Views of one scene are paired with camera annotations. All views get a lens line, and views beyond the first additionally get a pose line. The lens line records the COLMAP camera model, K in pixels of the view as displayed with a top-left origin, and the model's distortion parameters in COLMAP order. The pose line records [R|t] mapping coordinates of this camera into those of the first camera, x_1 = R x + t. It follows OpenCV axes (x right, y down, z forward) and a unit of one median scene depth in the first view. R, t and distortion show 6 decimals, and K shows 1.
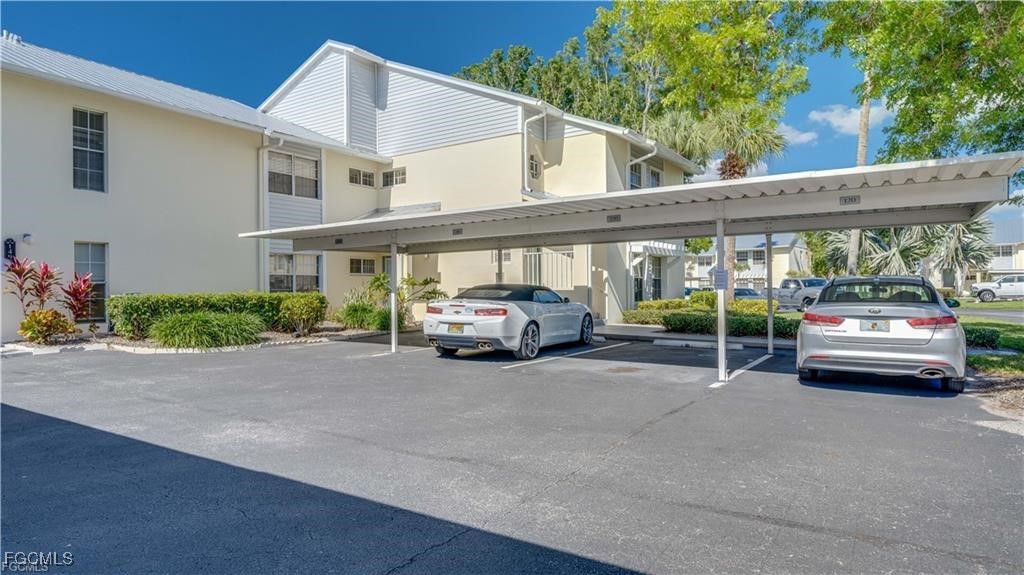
lens RADIAL K [[572.4, 0, 492.7], [0, 572.4, 283.7], [0, 0, 1]] dist [0.004679, -0.001126]
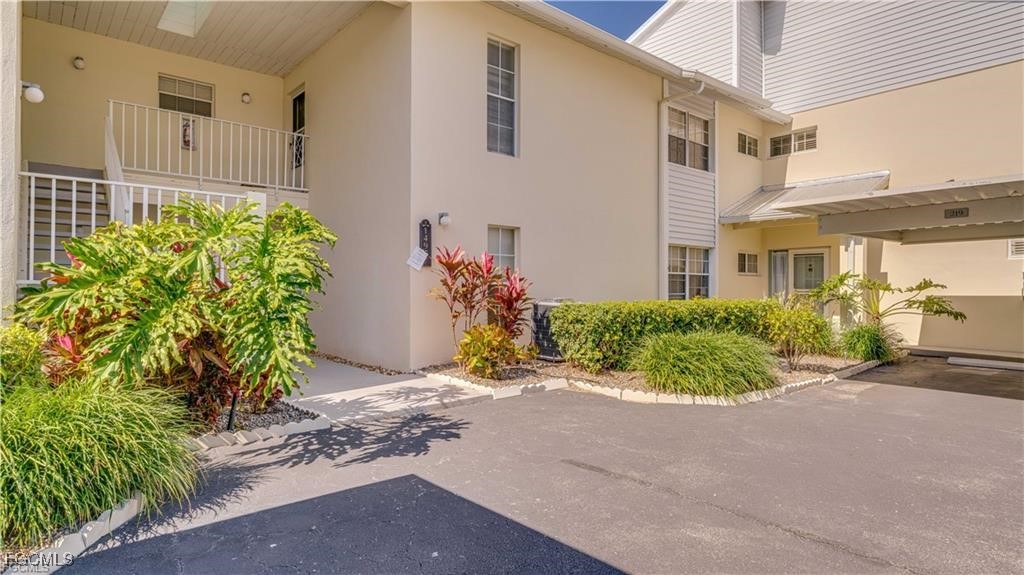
lens RADIAL K [[572.4, 0, 534.7], [0, 572.4, 281.9], [0, 0, 1]] dist [0.004679, -0.001126]
pose [[0.962249, 0.008449, -0.272041, -0.468555], [-0.009749, 0.999947, -0.003426, -0.001339], [0.271998, 0.005949, 0.962279, 0.327668]]
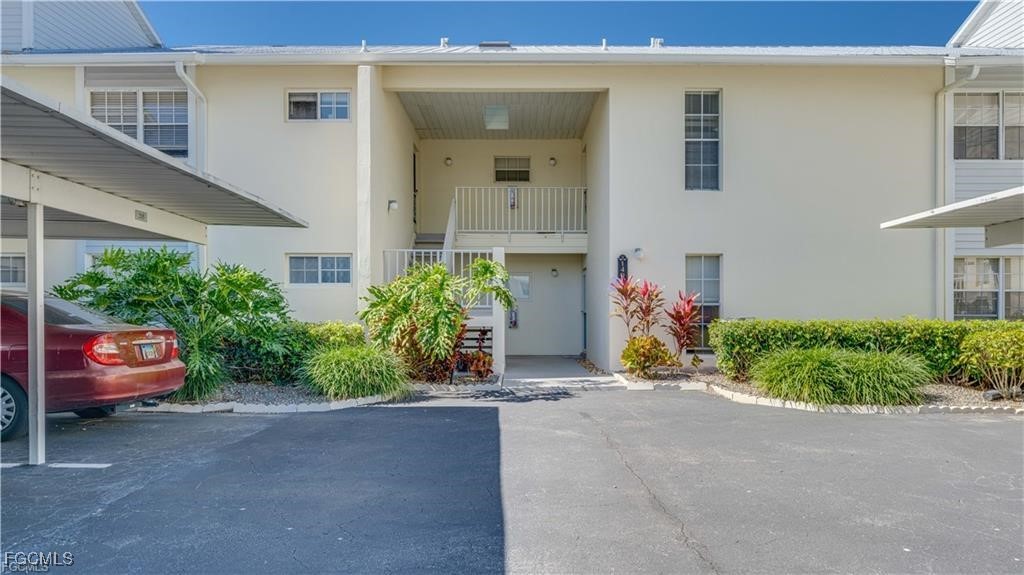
lens RADIAL K [[676.8, 0, 519.5], [0, 676.8, 319.3], [0, 0, 1]] dist [0.000171, 0.006898]
pose [[0.561721, 0.015324, -0.827185, -0.055132], [-0.000197, 0.999831, 0.018389, 0.001857], [0.827327, -0.010167, 0.561629, 0.248441]]
